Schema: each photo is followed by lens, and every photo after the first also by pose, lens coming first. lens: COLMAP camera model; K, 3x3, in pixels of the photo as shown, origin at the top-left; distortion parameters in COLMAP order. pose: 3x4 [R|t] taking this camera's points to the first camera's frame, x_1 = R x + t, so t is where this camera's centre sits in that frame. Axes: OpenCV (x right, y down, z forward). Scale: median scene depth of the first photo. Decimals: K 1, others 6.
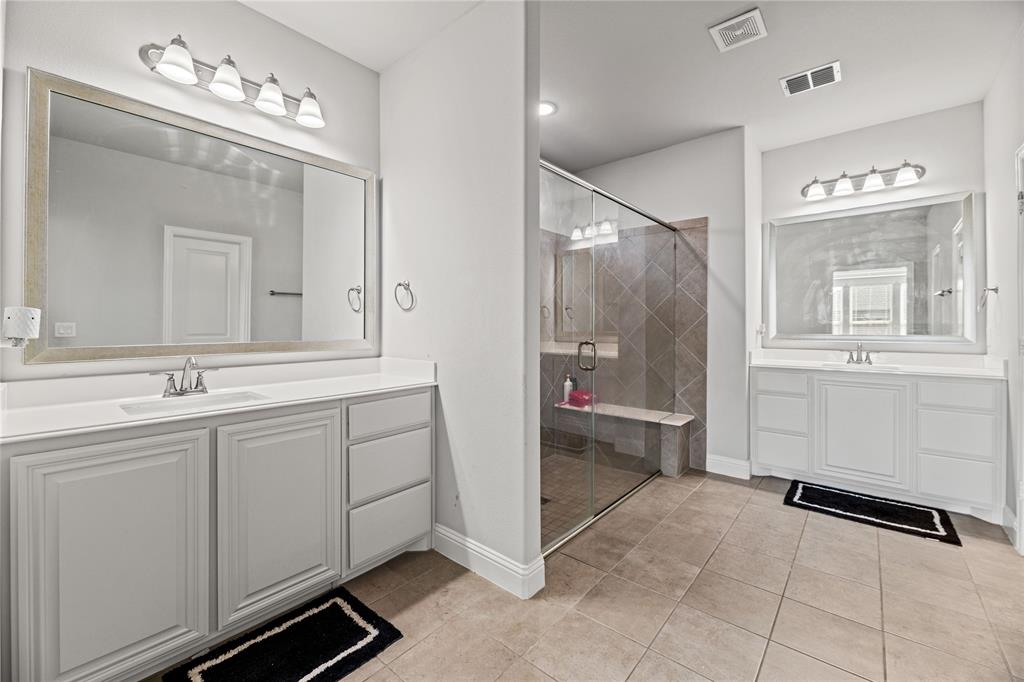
lens RADIAL K [[413.8, 0, 513.3], [0, 413.8, 324.5], [0, 0, 1]] dist [-0.003176, 0.000524]
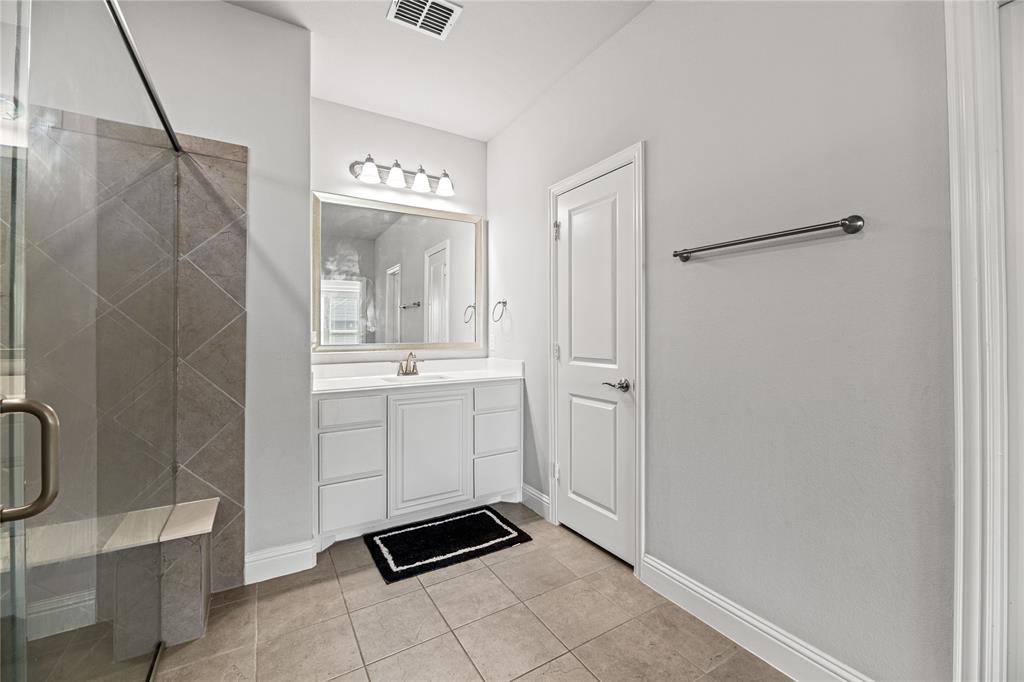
lens RADIAL K [[413.8, 0, 515.7], [0, 413.8, 331.4], [0, 0, 1]] dist [-0.003176, 0.000524]
pose [[0.316399, 0.004638, 0.948615, 0.038054], [0.002756, 0.999979, -0.005808, 0.003755], [-0.948622, 0.004452, 0.316380, 0.459087]]
